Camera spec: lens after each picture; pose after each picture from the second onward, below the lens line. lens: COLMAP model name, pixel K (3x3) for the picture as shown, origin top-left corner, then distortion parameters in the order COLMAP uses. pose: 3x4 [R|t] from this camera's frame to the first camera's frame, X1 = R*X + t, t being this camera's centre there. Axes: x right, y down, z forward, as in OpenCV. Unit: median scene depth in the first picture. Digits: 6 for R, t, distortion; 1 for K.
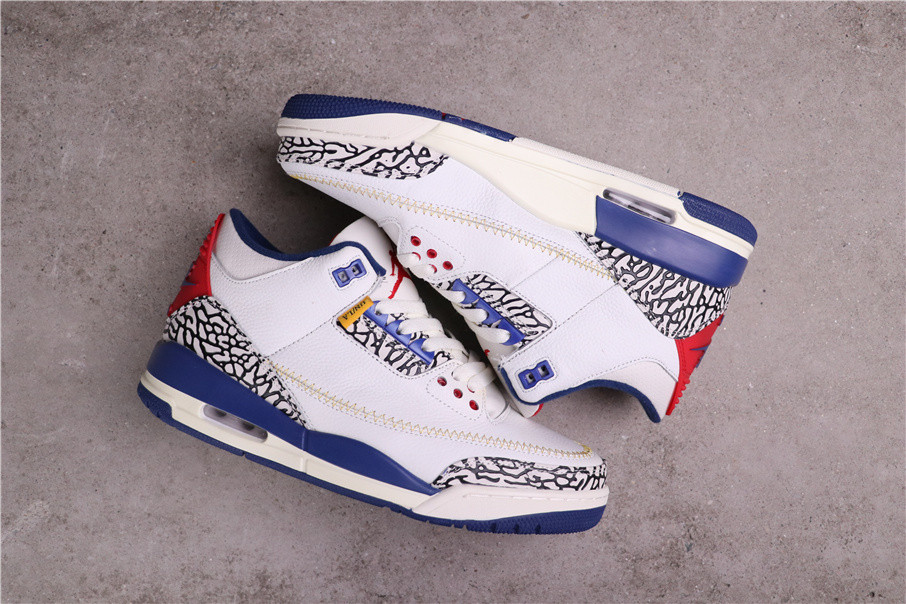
lens RADIAL K [[949.1, 0, 453.0], [0, 949.1, 302.0], [0, 0, 1]] dist [-0.004164, 0.000013]
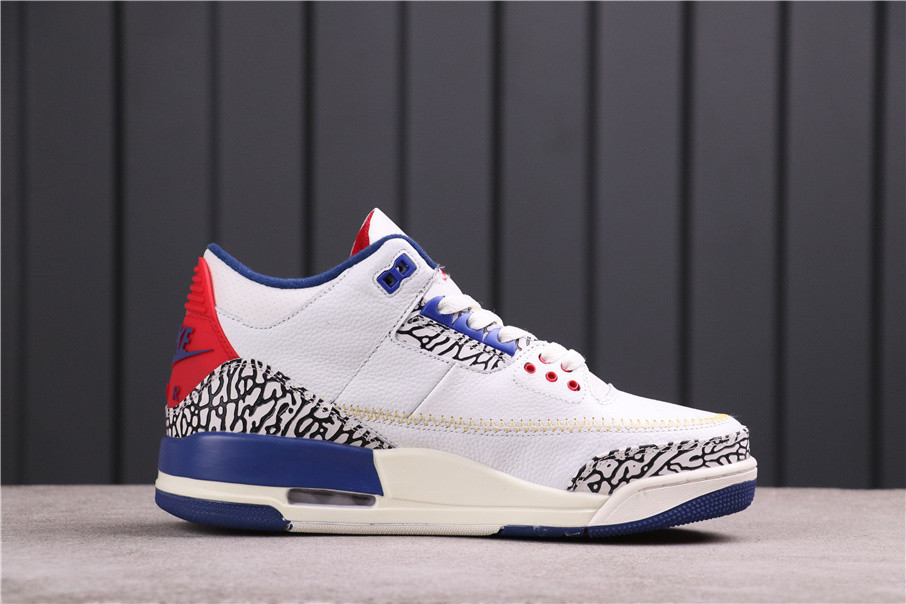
lens RADIAL K [[3058.9, 0, 453.0], [0, 3058.9, 302.0], [0, 0, 1]] dist [1.043568, 0.212871]
pose [[-0.946834, 0.278200, -0.161585, 0.488498], [-0.252379, -0.953762, -0.163229, 0.485840], [-0.199524, -0.113770, 0.973266, -1.666954]]
